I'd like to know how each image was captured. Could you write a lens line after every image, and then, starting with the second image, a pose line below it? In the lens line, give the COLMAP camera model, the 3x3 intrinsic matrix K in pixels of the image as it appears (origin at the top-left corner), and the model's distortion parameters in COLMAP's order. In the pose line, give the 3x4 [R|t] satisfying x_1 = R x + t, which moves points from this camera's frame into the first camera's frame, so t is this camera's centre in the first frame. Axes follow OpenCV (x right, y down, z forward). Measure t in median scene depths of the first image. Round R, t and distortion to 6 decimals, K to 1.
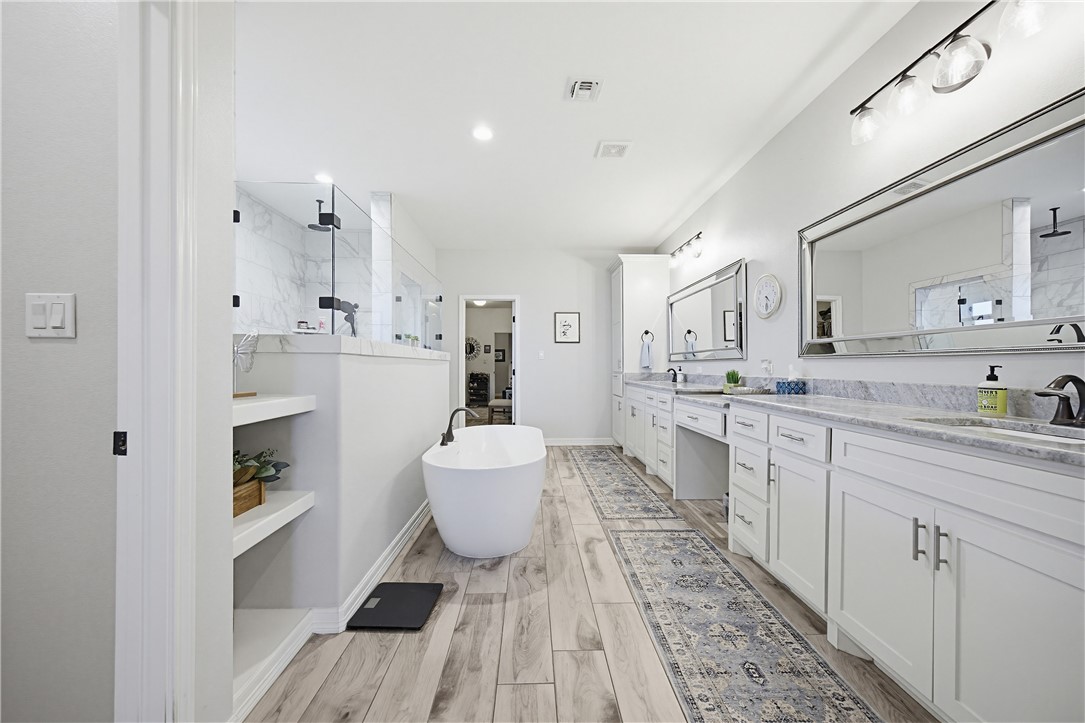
lens RADIAL K [[398.7, 0, 541.9], [0, 398.7, 366.5], [0, 0, 1]] dist [0.000561, 0.000041]
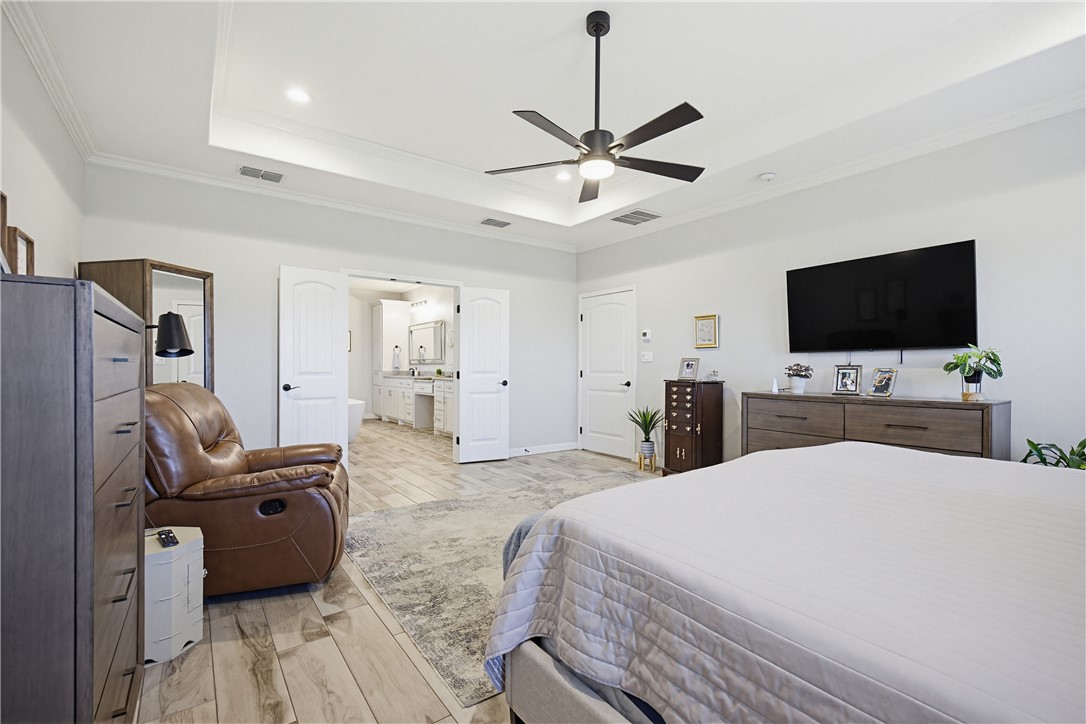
lens RADIAL K [[472.1, 0, 544.7], [0, 472.1, 366.7], [0, 0, 1]] dist [0.002982, 0.000059]
pose [[0.824530, -0.001599, 0.565815, -0.388268], [0.001735, 0.999998, 0.000297, -0.001678], [-0.565815, 0.000737, 0.824532, -1.103913]]
